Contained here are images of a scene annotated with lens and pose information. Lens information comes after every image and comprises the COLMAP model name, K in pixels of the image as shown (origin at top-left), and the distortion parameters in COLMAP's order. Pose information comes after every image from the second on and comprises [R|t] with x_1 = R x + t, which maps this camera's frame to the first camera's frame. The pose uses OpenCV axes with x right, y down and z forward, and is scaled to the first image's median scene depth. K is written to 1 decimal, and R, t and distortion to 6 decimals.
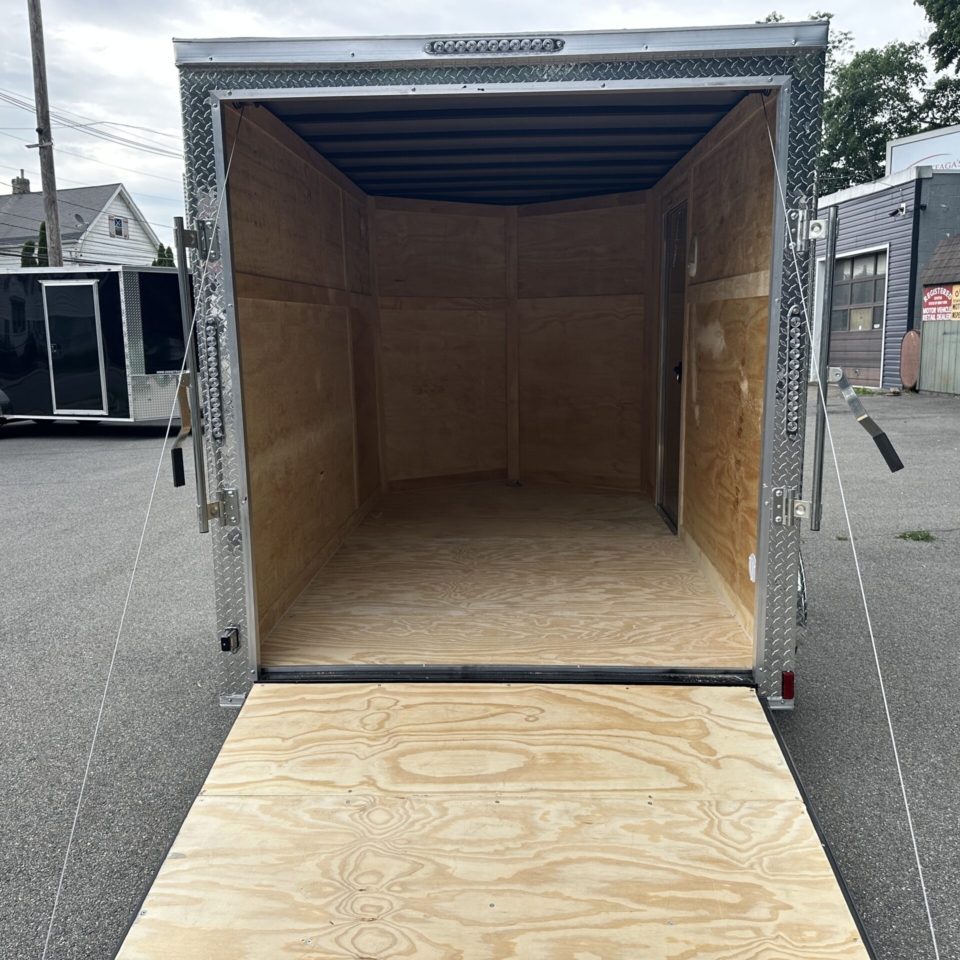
lens RADIAL K [[944.5, 0, 490.0], [0, 944.5, 541.1], [0, 0, 1]] dist [0.021282, 0.000000]
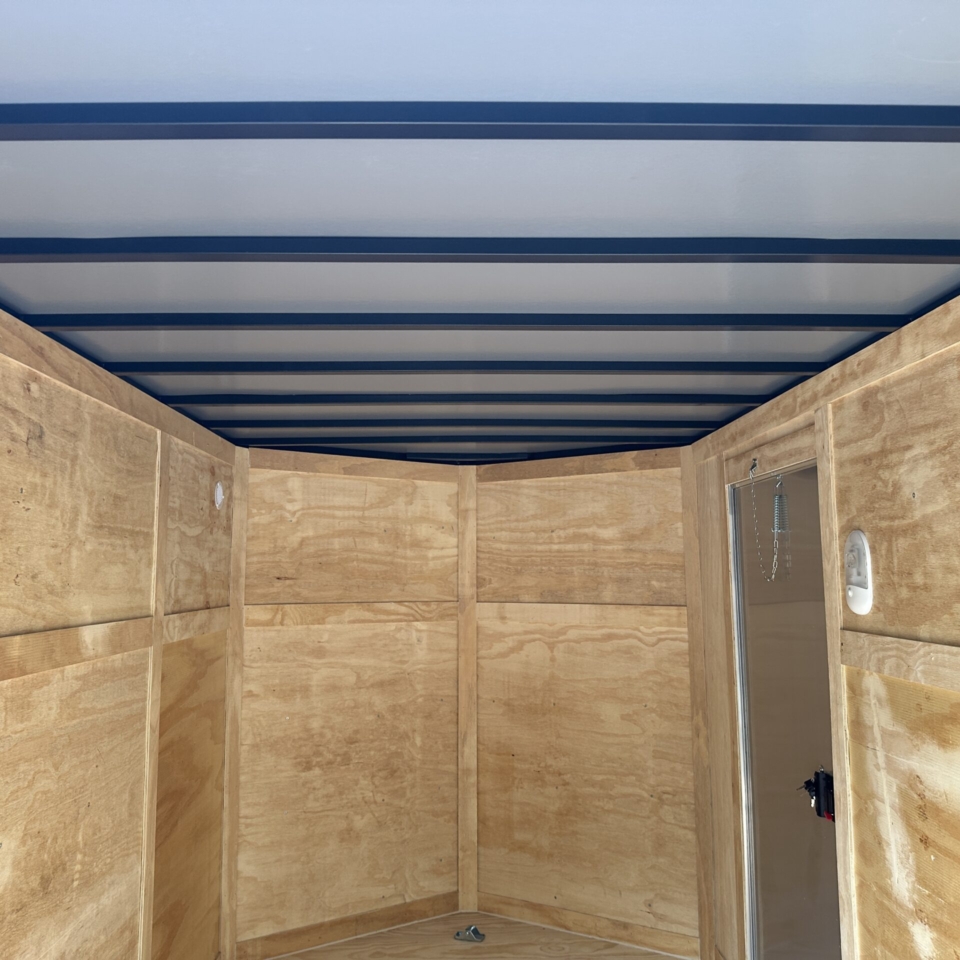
lens RADIAL K [[944.5, 0, 482.1], [0, 944.5, 478.0], [0, 0, 1]] dist [0.021282, 0.000000]
pose [[0.998562, 0.018245, 0.050399, -0.000395], [-0.001148, 0.947348, -0.320204, -0.139625], [-0.053588, 0.319686, 0.946007, 0.391617]]
